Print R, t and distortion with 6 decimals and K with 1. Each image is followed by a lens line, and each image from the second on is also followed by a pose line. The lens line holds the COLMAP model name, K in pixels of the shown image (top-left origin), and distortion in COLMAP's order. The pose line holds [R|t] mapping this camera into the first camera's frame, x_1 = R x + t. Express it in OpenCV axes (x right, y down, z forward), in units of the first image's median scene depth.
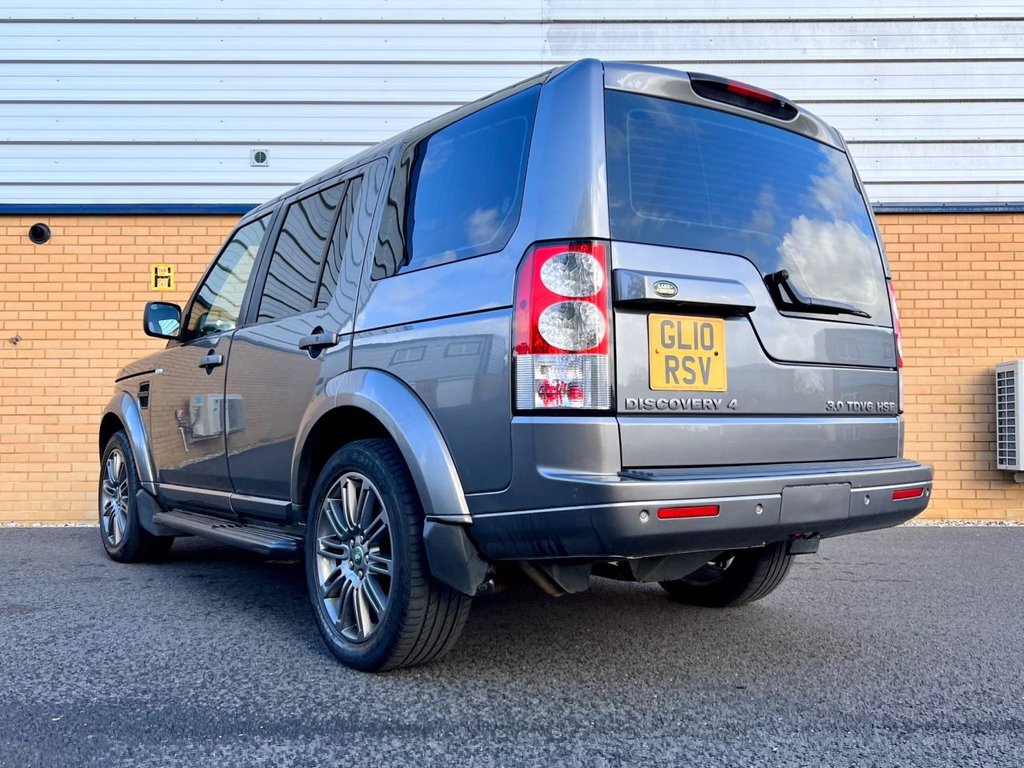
lens RADIAL K [[958.3, 0, 523.3], [0, 958.3, 380.9], [0, 0, 1]] dist [0.018975, 0.000000]
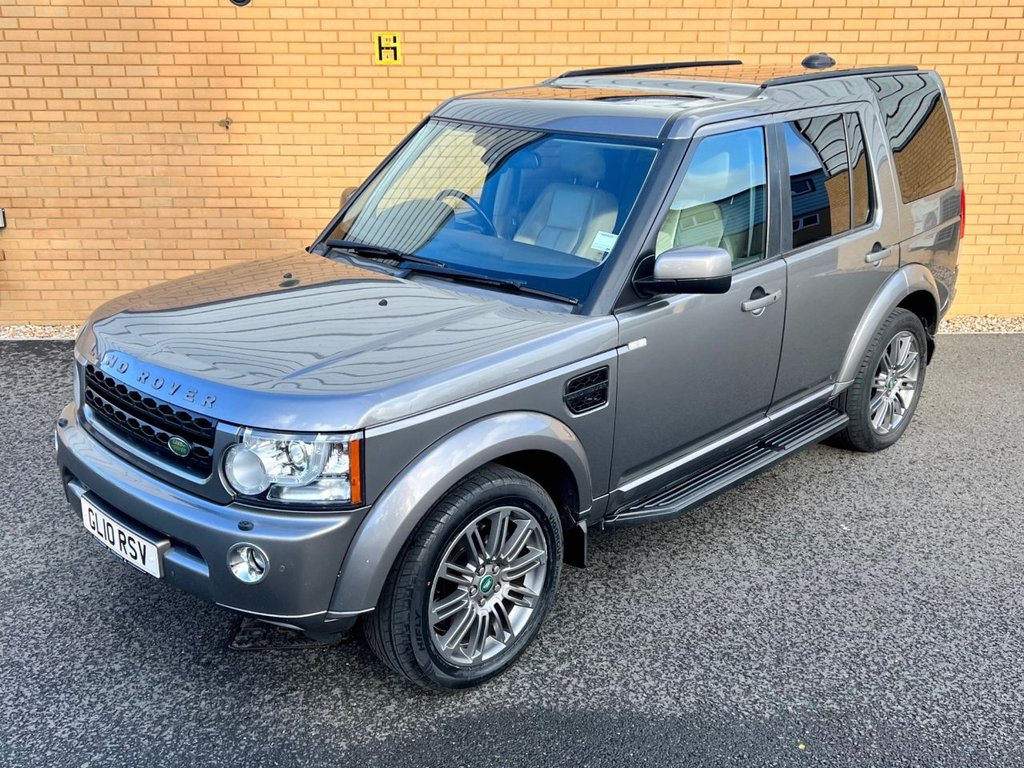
lens RADIAL K [[1016.7, 0, 511.9], [0, 1016.7, 422.2], [0, 0, 1]] dist [0.021550, 0.000000]
pose [[0.999674, -0.008215, 0.024162, -0.592270], [-0.001998, 0.918665, 0.395031, -0.332199], [-0.025442, -0.394951, 0.918350, 0.035387]]
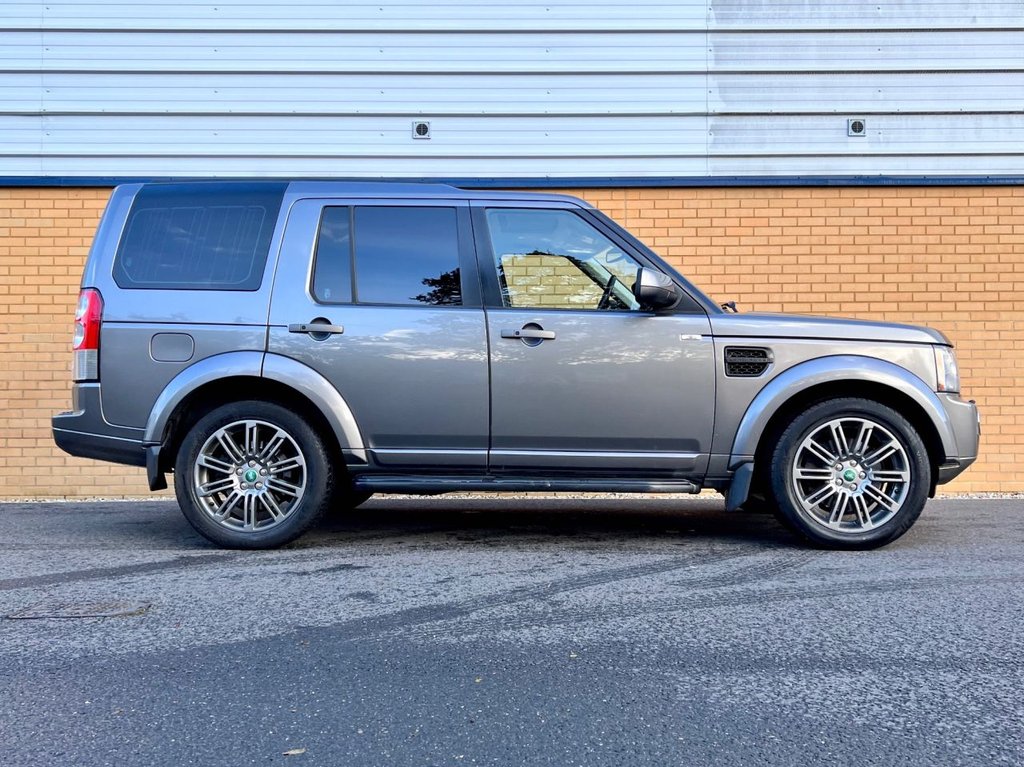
lens RADIAL K [[958.3, 0, 513.0], [0, 958.3, 423.8], [0, 0, 1]] dist [0.018975, 0.000000]
pose [[0.999997, -0.001918, 0.001584, -0.382184], [0.001823, 0.998334, 0.057669, 0.027775], [-0.001692, -0.057666, 0.998334, -0.013966]]
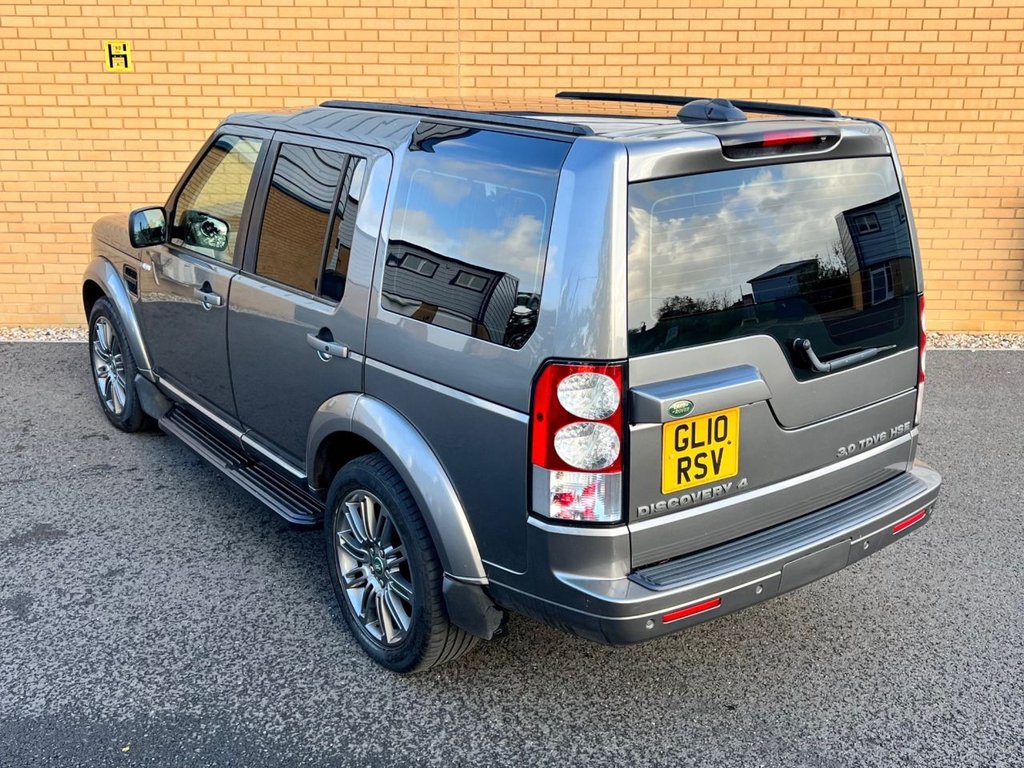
lens RADIAL K [[1089.4, 0, 510.7], [0, 1089.4, 361.6], [0, 0, 1]] dist [0.023793, 0.000000]
pose [[0.999902, 0.008018, -0.011475, -0.012533], [-0.003839, 0.945353, 0.326027, -0.351220], [0.013463, -0.325951, 0.945291, -0.047113]]
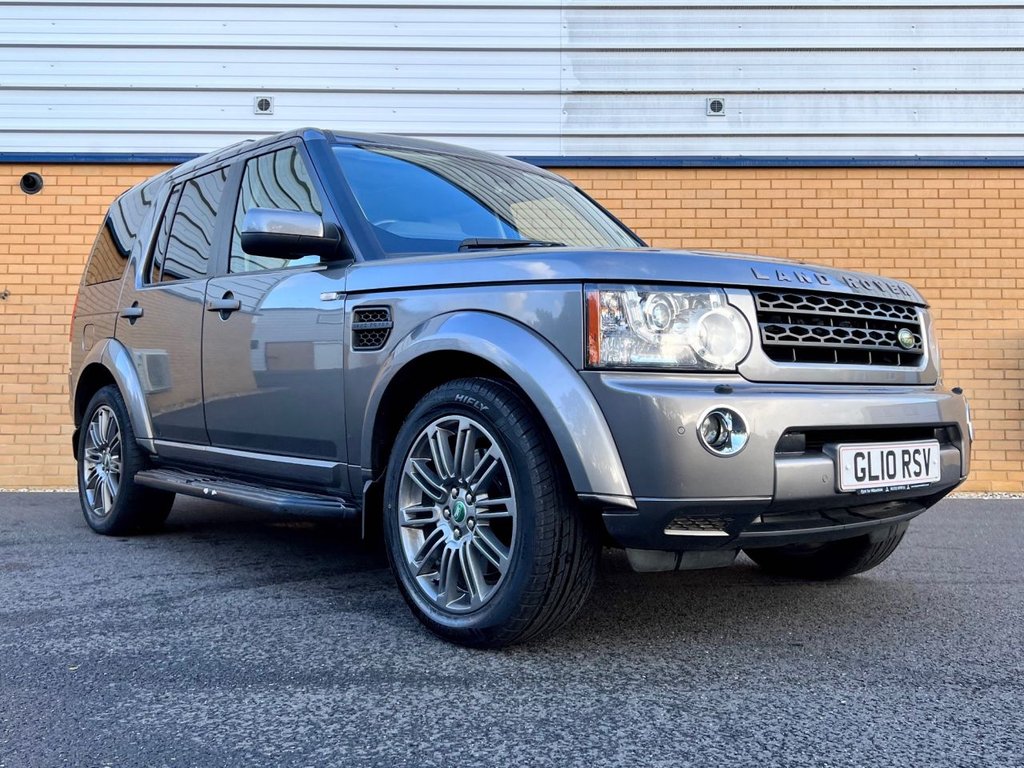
lens RADIAL K [[1016.7, 0, 515.9], [0, 1016.7, 333.0], [0, 0, 1]] dist [0.021550, 0.000000]
pose [[0.999949, 0.007016, -0.007196, -0.032266], [-0.007177, 0.999719, -0.022603, 0.029195], [0.007036, 0.022654, 0.999719, -0.003591]]
